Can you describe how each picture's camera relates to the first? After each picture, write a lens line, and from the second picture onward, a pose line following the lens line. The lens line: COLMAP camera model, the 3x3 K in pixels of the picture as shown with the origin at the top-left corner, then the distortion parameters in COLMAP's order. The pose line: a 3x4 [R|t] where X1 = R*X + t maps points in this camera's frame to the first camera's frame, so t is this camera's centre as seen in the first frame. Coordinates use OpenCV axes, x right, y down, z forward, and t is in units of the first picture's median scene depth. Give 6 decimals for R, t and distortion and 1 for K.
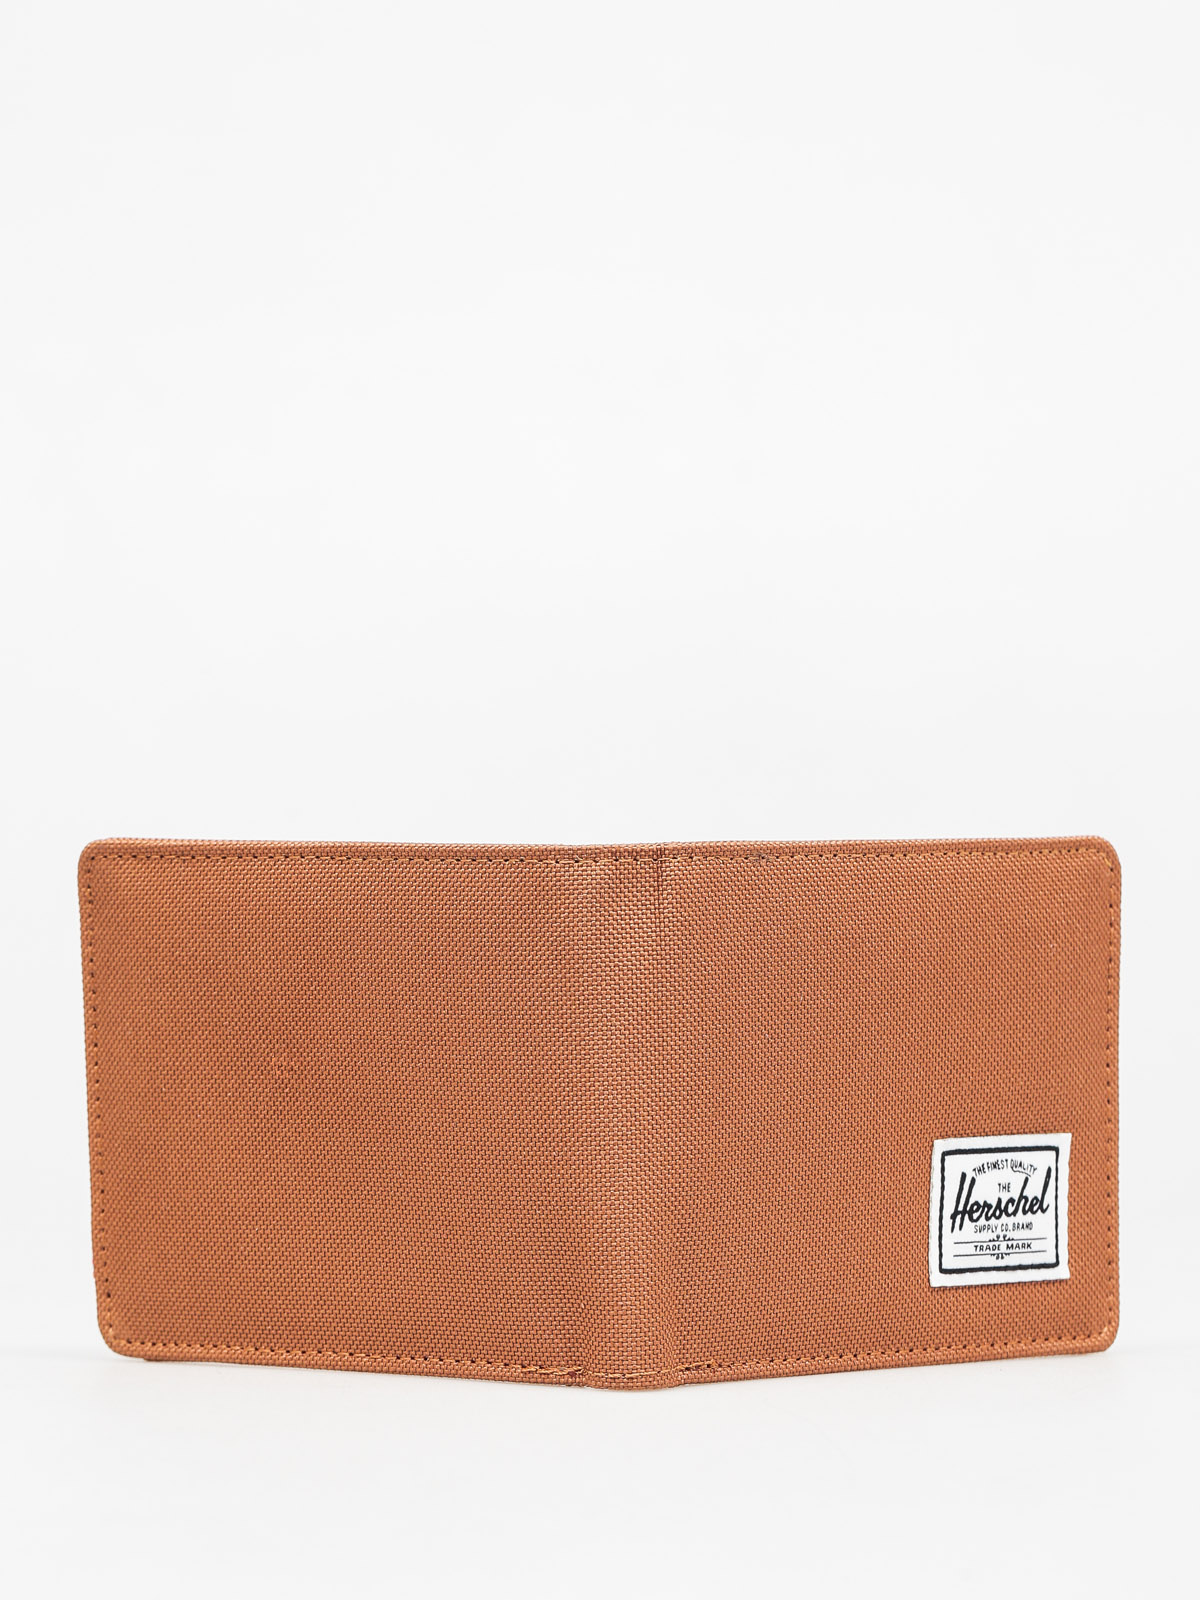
lens RADIAL K [[4474.5, 0, 599.9], [0, 4474.5, 795.8], [0, 0, 1]] dist [-0.075293, 0.000000]
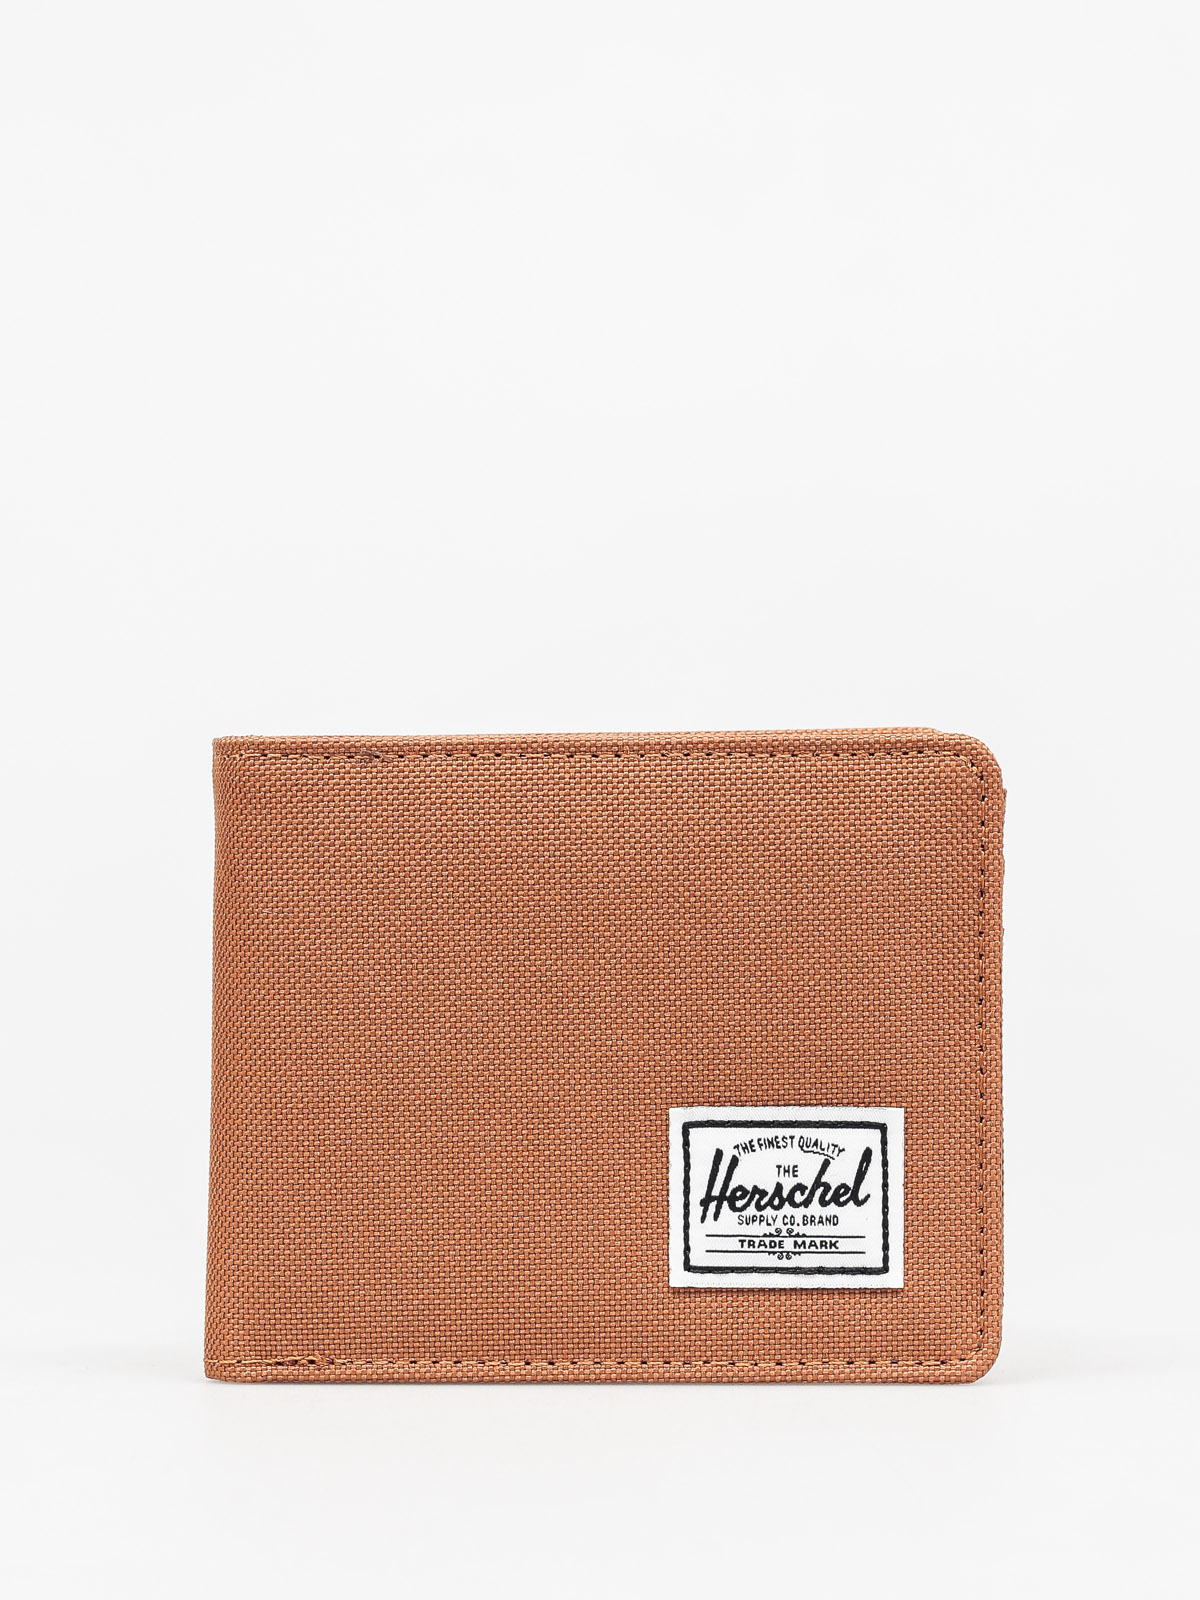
lens RADIAL K [[4474.5, 0, 600.0], [0, 4474.5, 804.1], [0, 0, 1]] dist [-0.075293, 0.000000]
pose [[0.868815, 0.016763, -0.494852, 0.460098], [-0.004045, 0.999634, 0.026760, -0.000067], [0.495120, -0.021247, 0.868565, 0.283099]]
